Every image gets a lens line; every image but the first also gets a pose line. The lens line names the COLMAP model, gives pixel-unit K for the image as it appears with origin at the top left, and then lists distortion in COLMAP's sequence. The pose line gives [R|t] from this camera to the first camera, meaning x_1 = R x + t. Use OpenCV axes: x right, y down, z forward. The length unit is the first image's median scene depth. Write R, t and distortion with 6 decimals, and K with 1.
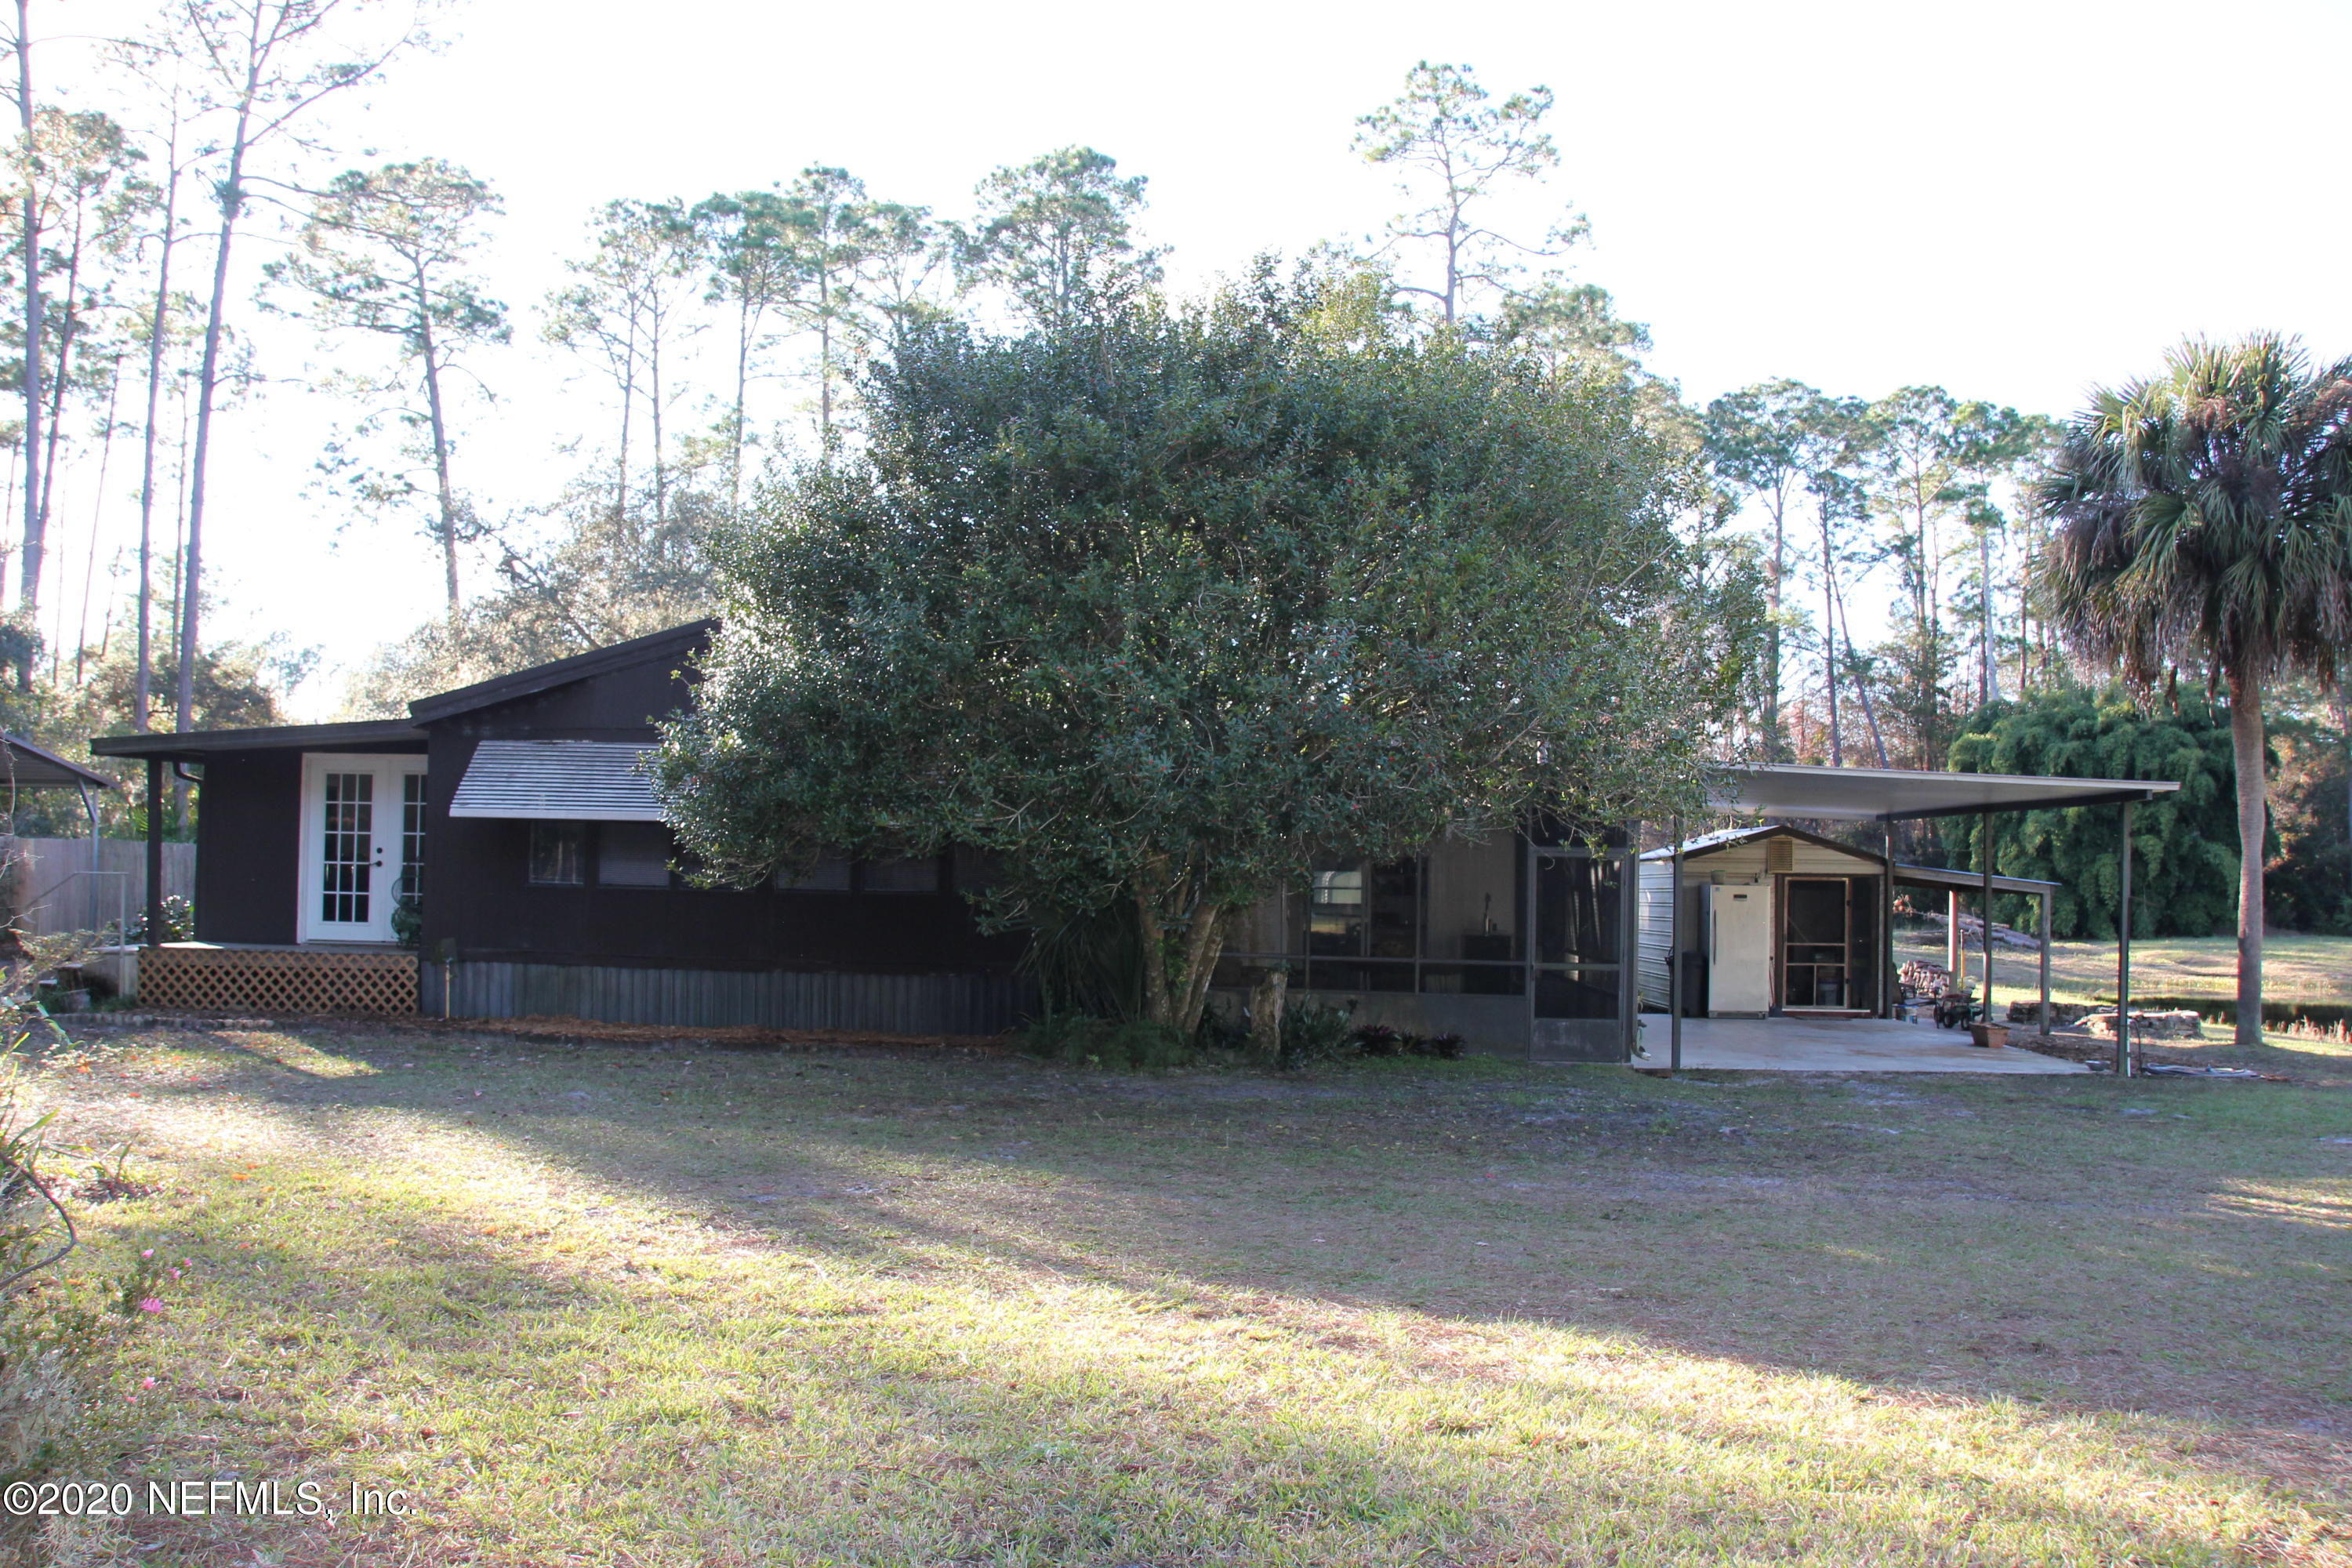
lens RADIAL K [[1973.9, 0, 1176.0], [0, 1973.9, 784.0], [0, 0, 1]] dist [-0.165856, 0.148493]
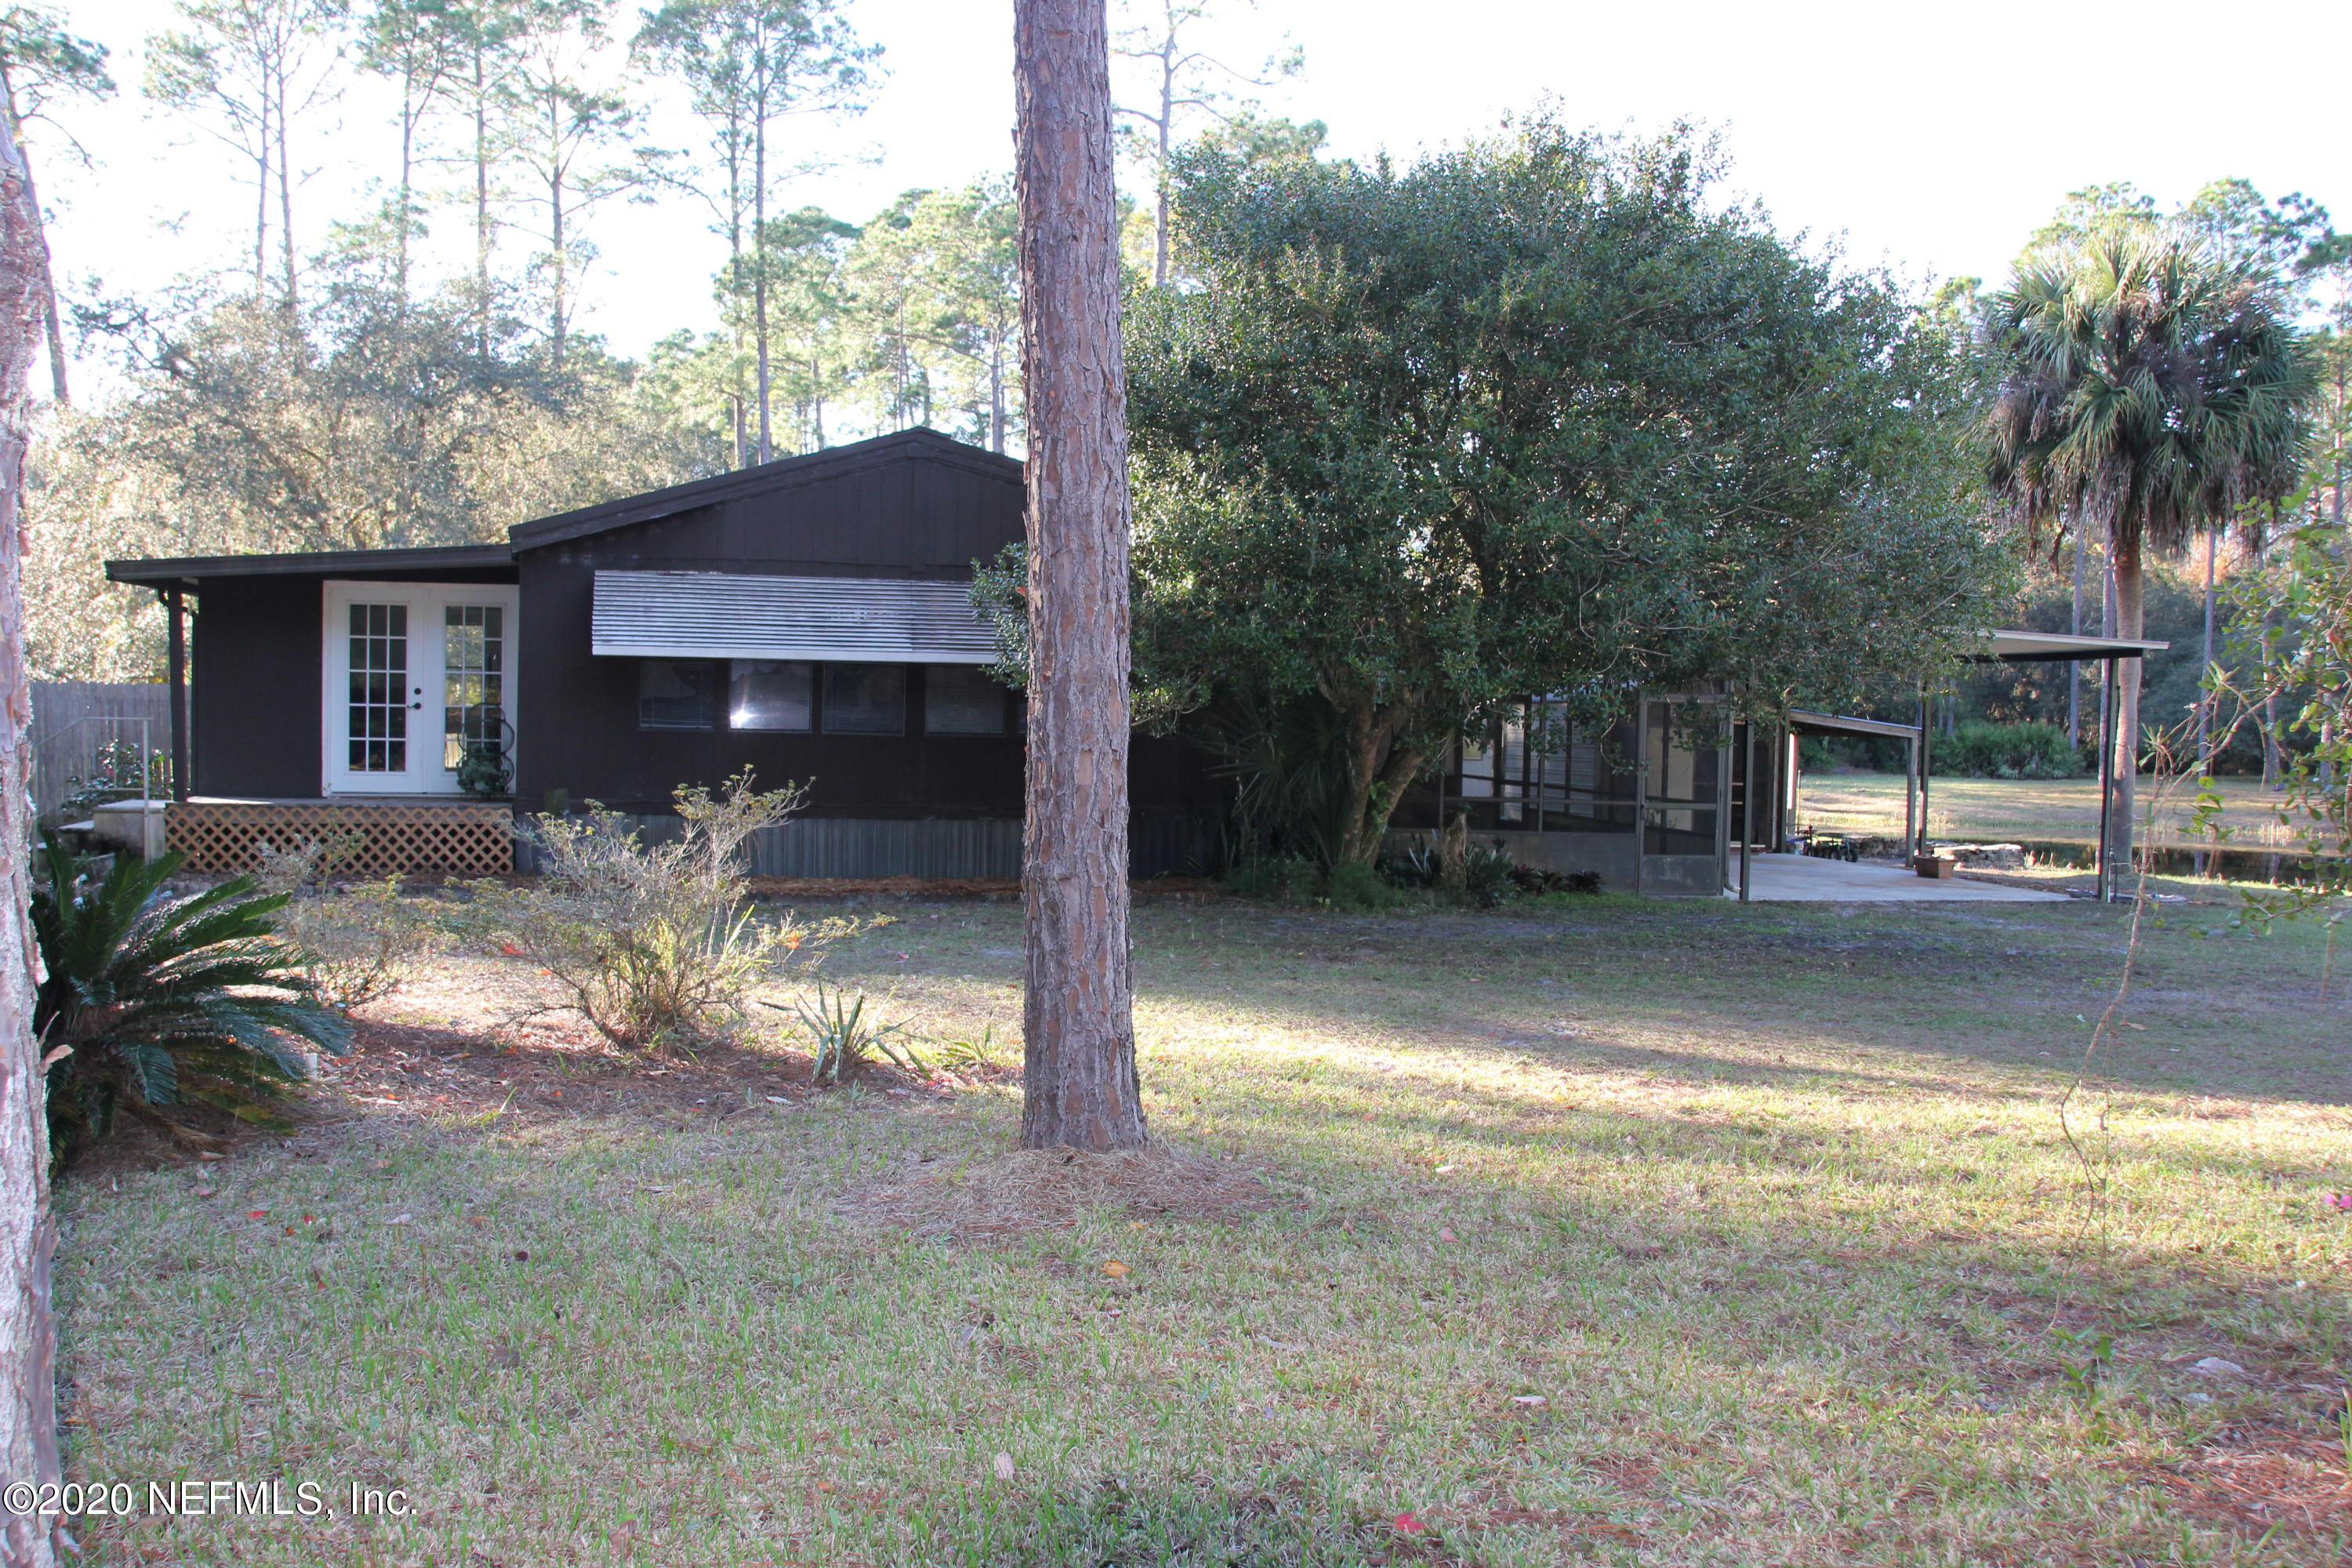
lens RADIAL K [[2035.7, 0, 1176.0], [0, 2035.7, 784.0], [0, 0, 1]] dist [-0.151793, 0.177309]
pose [[0.966584, -0.006080, 0.256279, -0.314122], [-0.015169, 0.996610, 0.080857, -0.002831], [-0.255902, -0.082042, 0.963215, 0.015321]]
